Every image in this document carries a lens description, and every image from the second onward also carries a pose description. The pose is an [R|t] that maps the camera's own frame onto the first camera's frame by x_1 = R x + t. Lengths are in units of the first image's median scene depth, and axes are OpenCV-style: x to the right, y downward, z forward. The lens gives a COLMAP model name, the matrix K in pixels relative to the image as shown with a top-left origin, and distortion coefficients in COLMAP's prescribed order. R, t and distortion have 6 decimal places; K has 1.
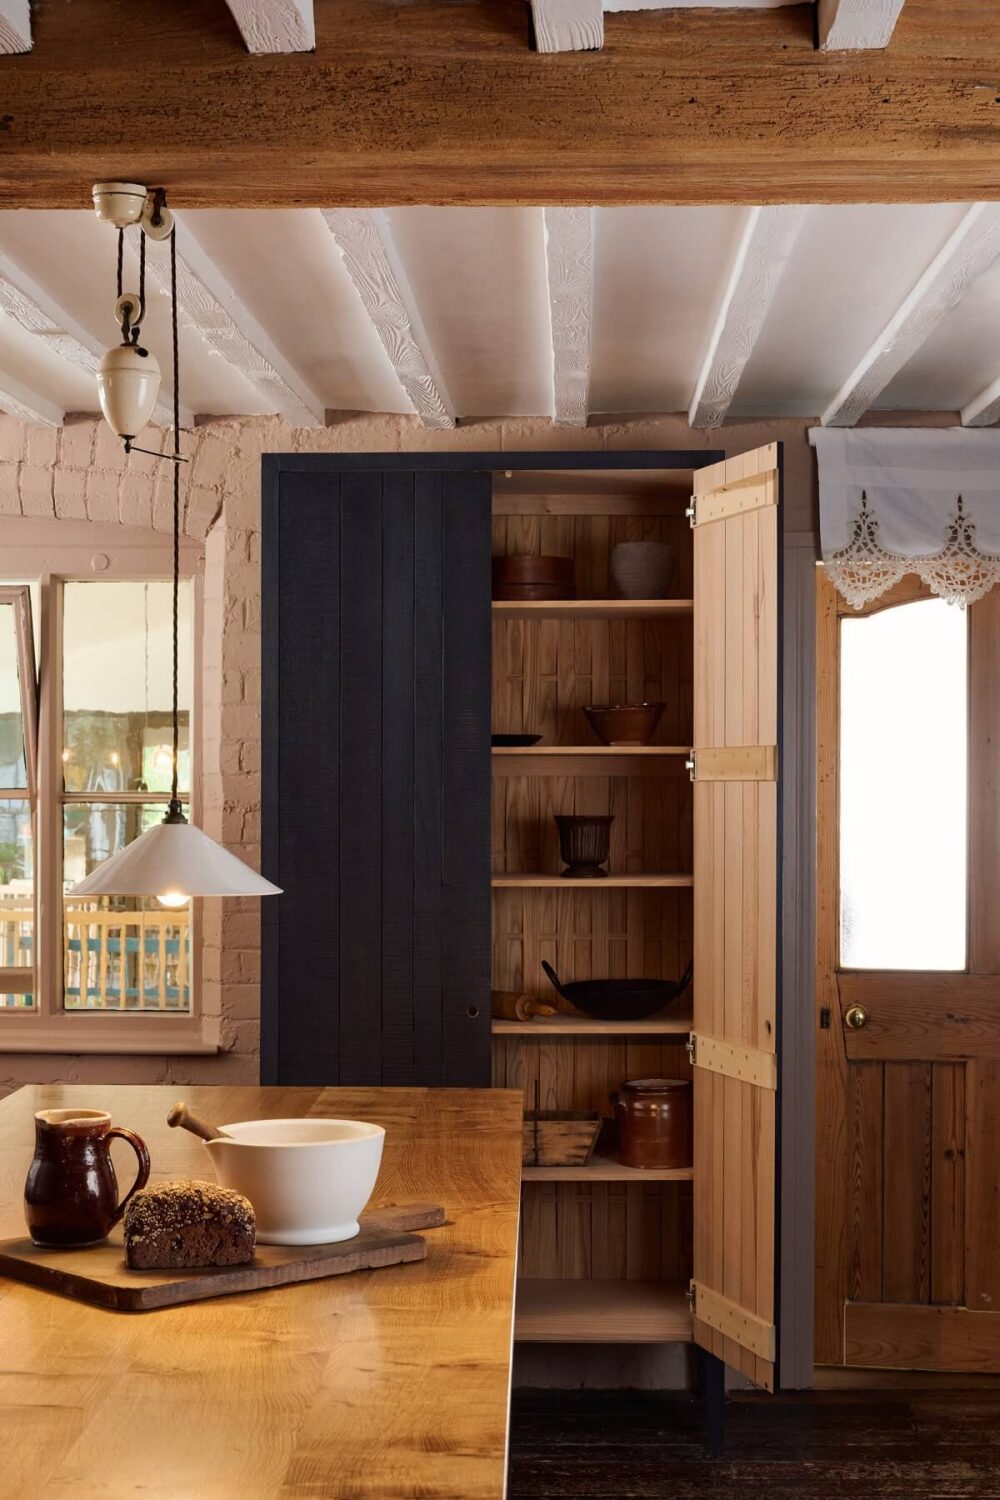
lens RADIAL K [[2411.8, 0, 500.0], [0, 2411.8, 750.0], [0, 0, 1]] dist [-0.156238, -0.017289]
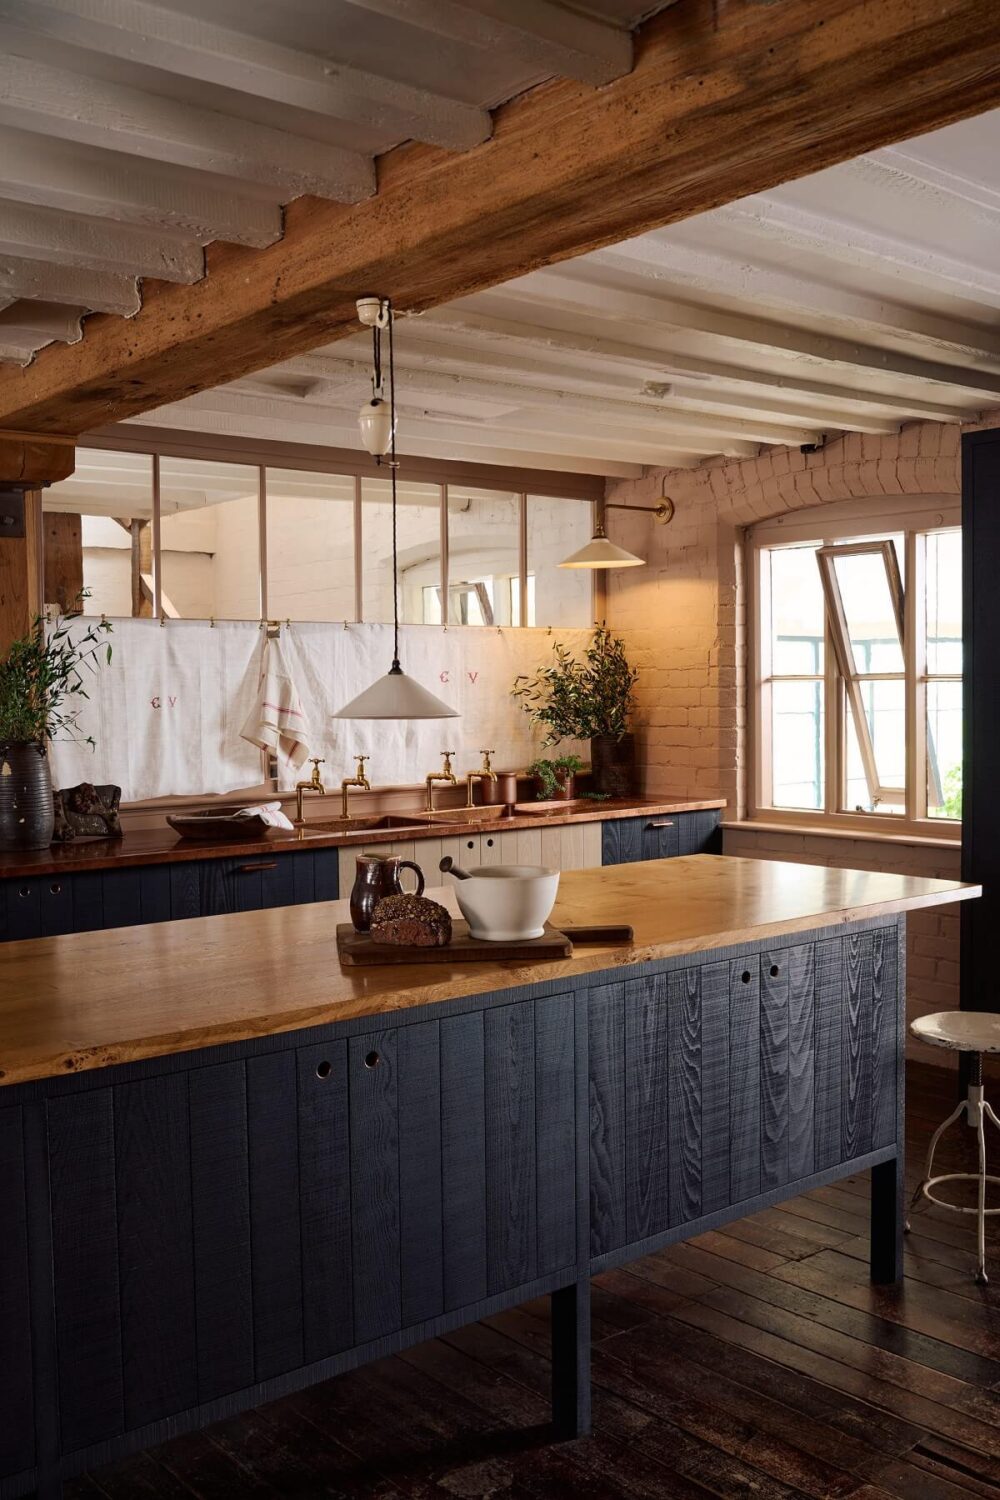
lens RADIAL K [[1426.0, 0, 500.0], [0, 1426.0, 750.0], [0, 0, 1]] dist [-0.056096, 0.098641]
pose [[0.665771, 0.022543, -0.745816, 0.637427], [0.023072, 0.998444, 0.050775, 0.031113], [0.745800, -0.051012, 0.664214, 0.377723]]
